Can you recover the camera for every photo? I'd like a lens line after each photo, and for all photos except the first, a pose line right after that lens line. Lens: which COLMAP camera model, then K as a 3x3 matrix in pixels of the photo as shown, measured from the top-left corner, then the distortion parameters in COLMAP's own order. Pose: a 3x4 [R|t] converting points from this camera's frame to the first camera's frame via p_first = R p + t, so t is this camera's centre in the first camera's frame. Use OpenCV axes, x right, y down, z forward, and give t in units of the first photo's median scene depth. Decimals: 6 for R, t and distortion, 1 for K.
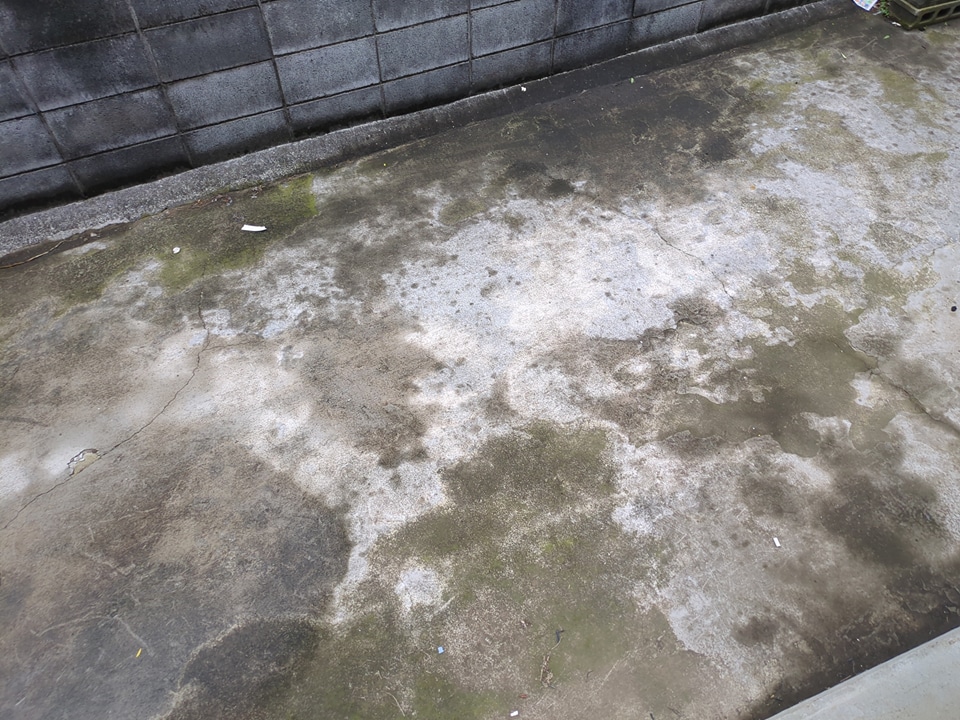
lens RADIAL K [[701.4, 0, 480.0], [0, 701.4, 360.0], [0, 0, 1]] dist [0.043093, -0.057276]
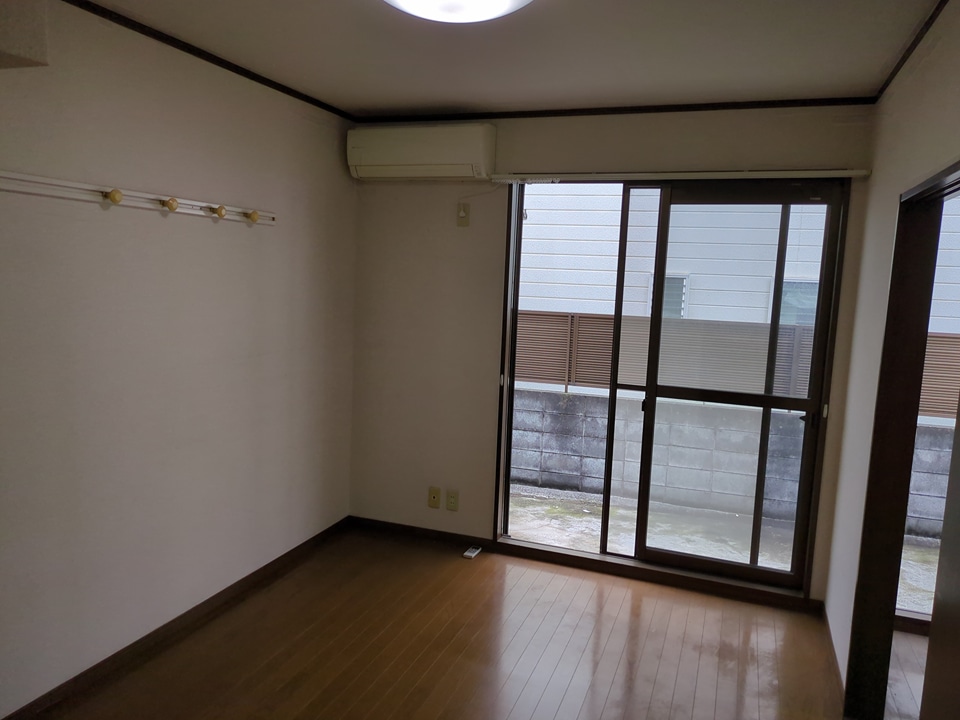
lens RADIAL K [[701.4, 0, 480.0], [0, 701.4, 360.0], [0, 0, 1]] dist [0.043093, -0.057276]
pose [[0.739763, 0.106731, -0.664349, 0.849279], [-0.557905, 0.649251, -0.516930, 0.824775], [0.376156, 0.753049, 0.539837, -0.751644]]
